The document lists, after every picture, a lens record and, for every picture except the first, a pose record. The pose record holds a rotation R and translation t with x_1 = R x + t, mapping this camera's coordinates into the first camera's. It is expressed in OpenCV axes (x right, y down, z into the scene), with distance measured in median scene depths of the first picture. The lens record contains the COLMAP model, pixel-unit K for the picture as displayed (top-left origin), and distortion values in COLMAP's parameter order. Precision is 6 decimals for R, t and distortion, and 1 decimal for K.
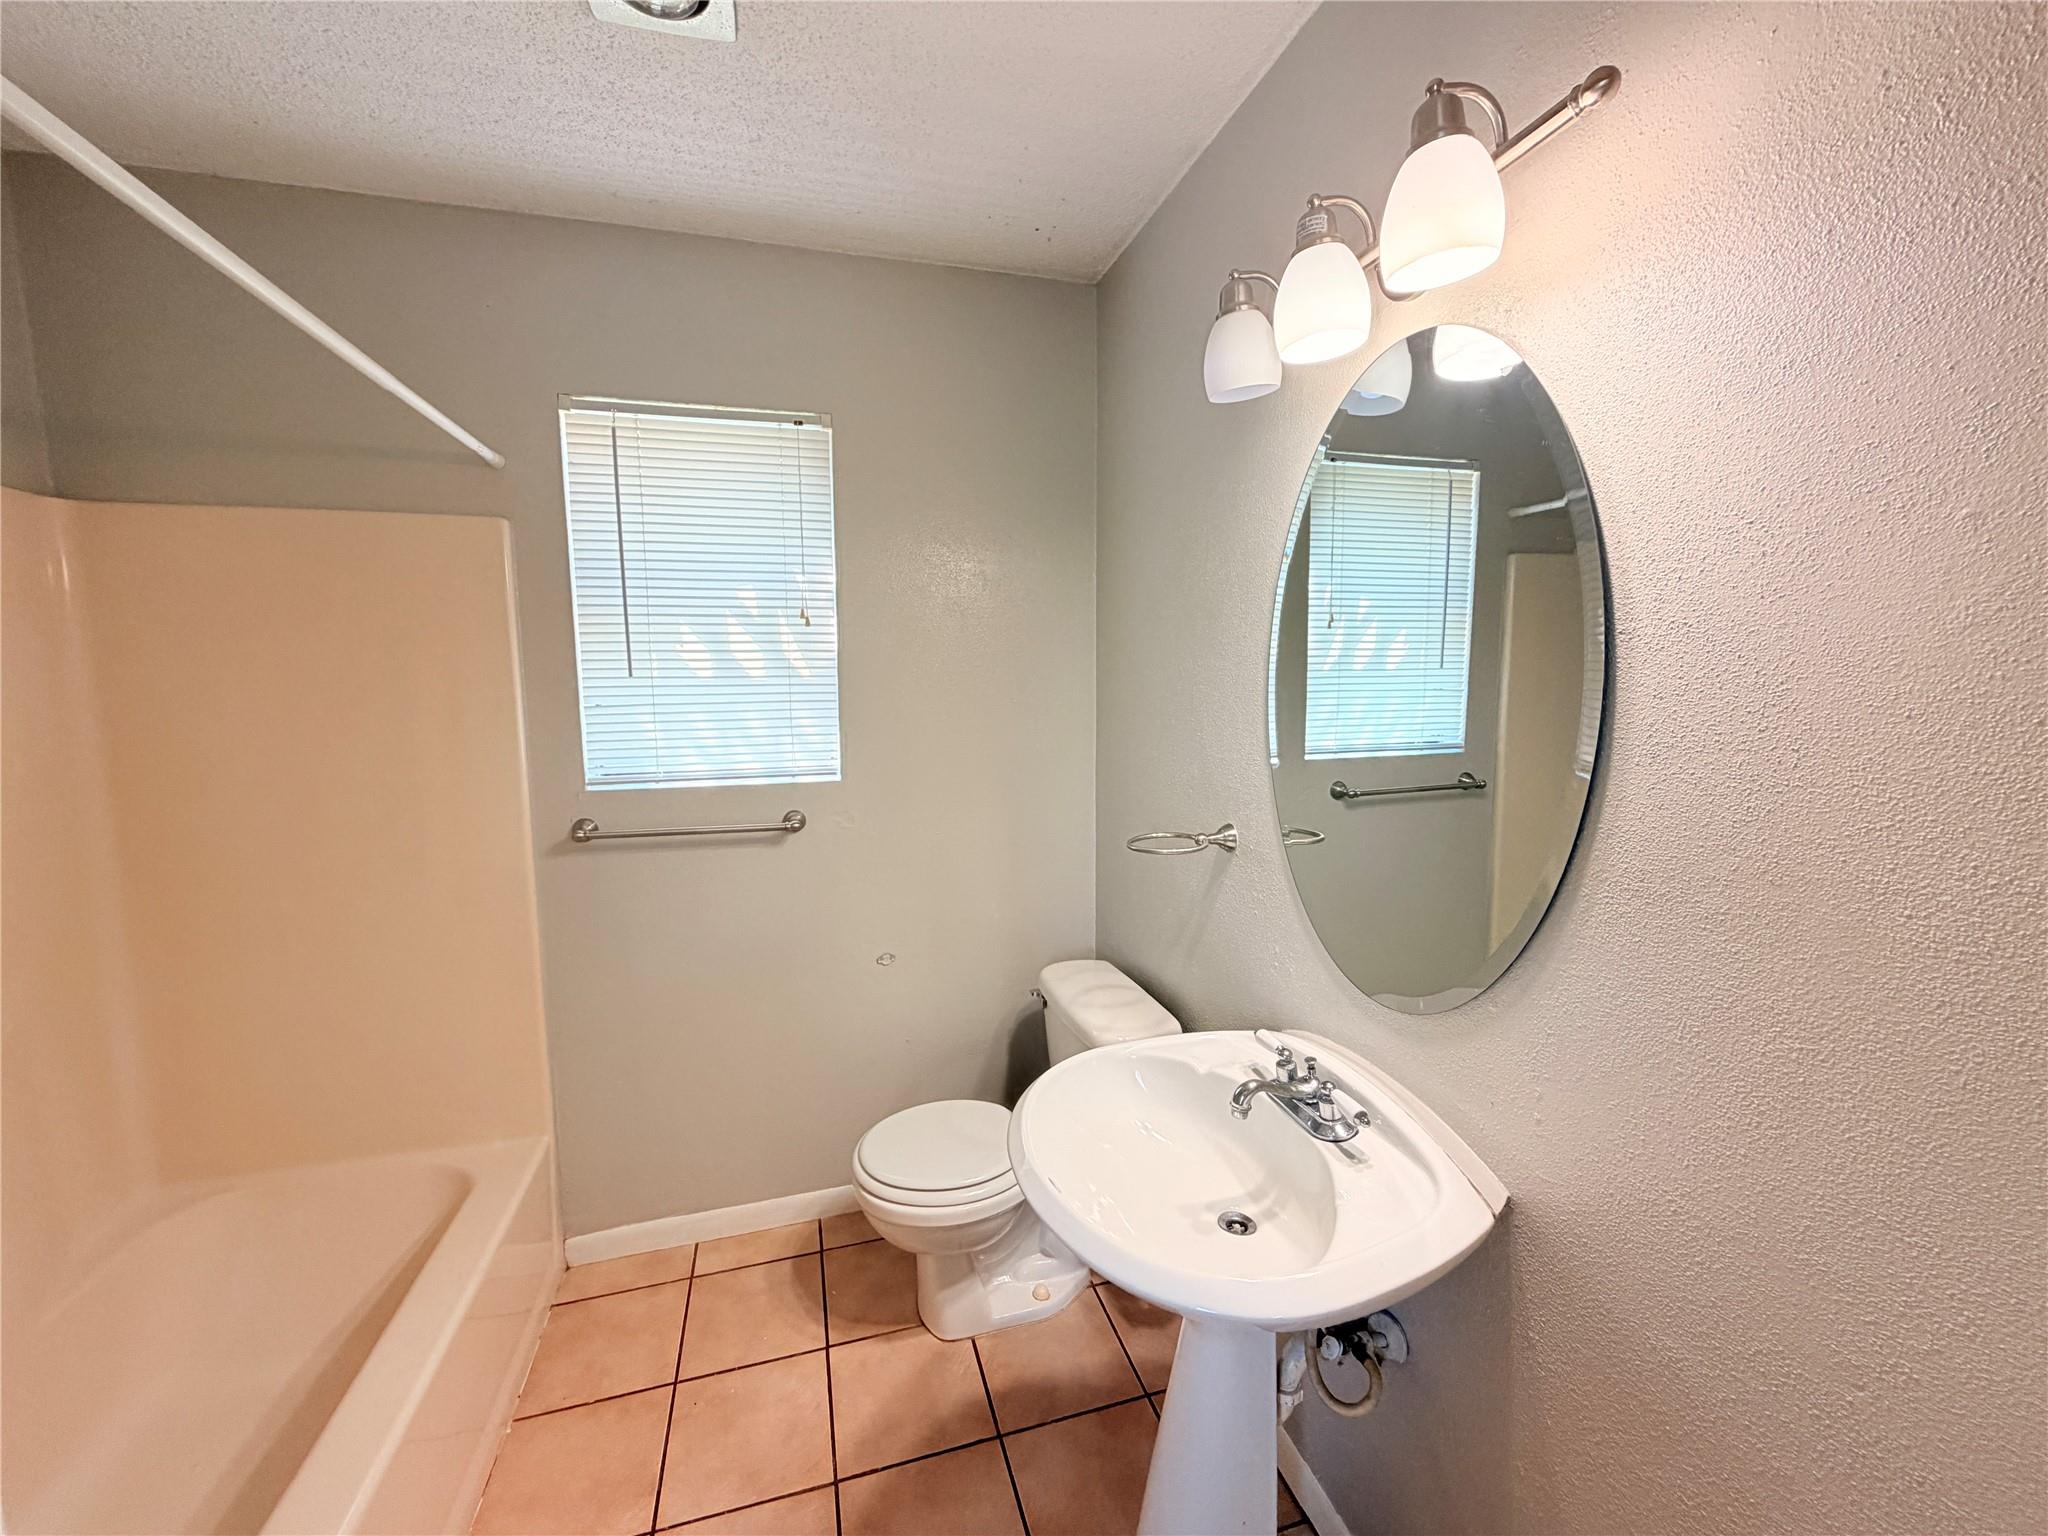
lens RADIAL K [[818.0, 0, 1013.4], [0, 818.0, 768.6], [0, 0, 1]] dist [-0.001349, 0.000550]
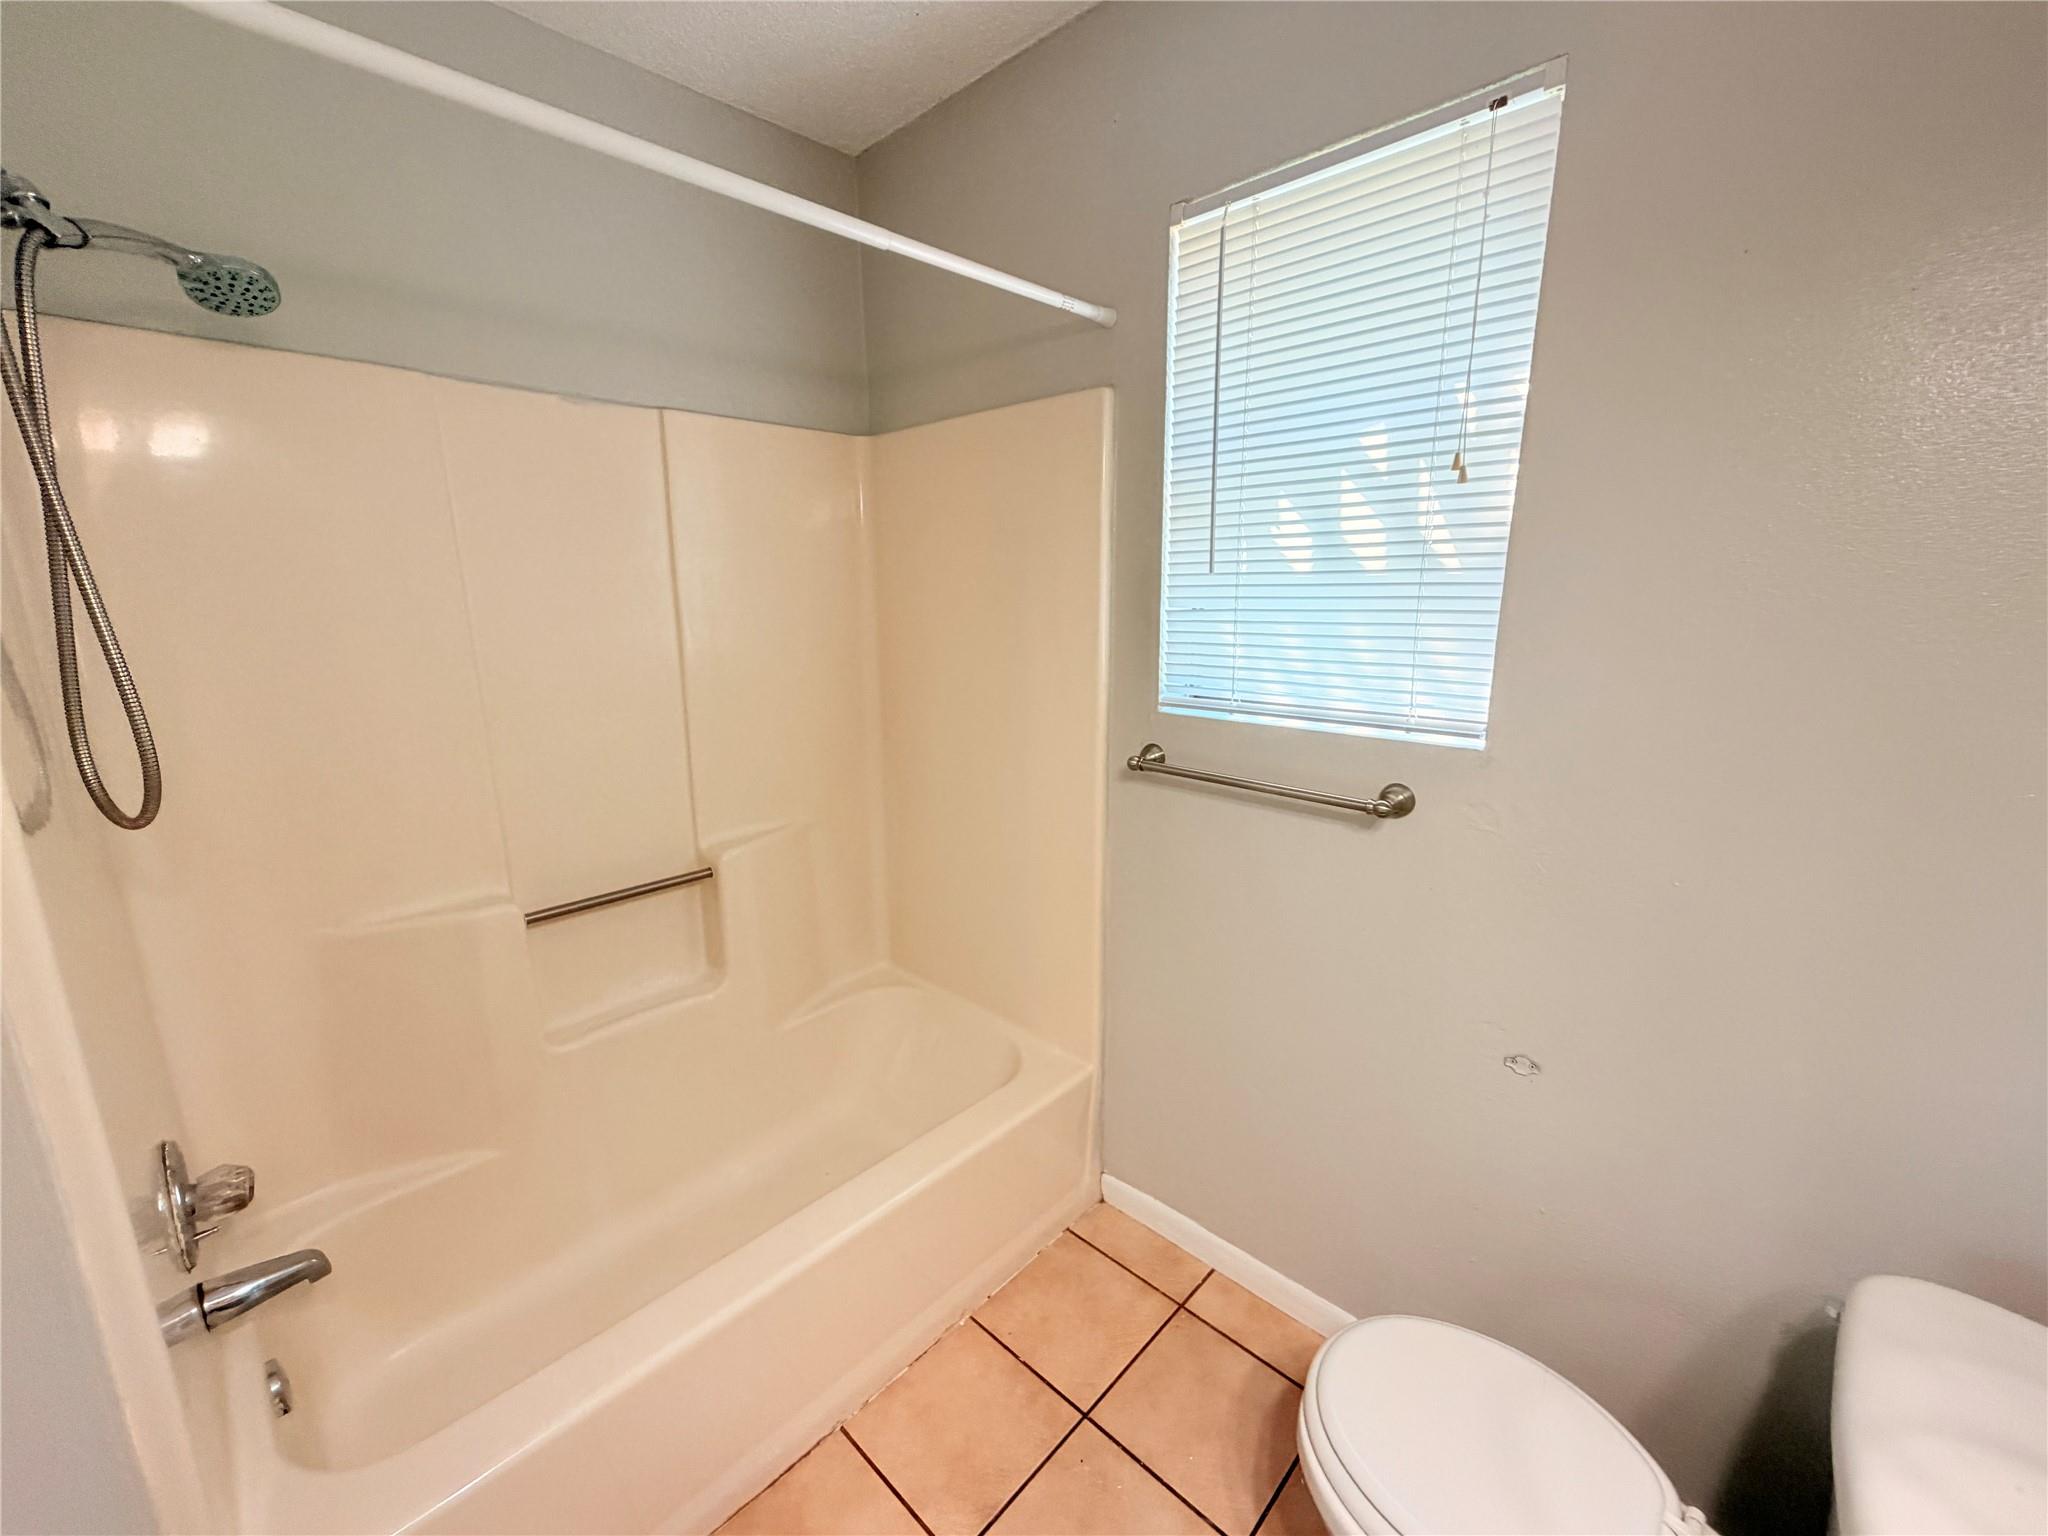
lens RADIAL K [[818.0, 0, 1030.2], [0, 818.0, 767.4], [0, 0, 1]] dist [-0.001349, 0.000550]
pose [[0.508812, 0.189556, -0.839749, 0.124698], [-0.091657, 0.981841, 0.166095, -0.042797], [0.855984, -0.007542, 0.516947, 0.434623]]
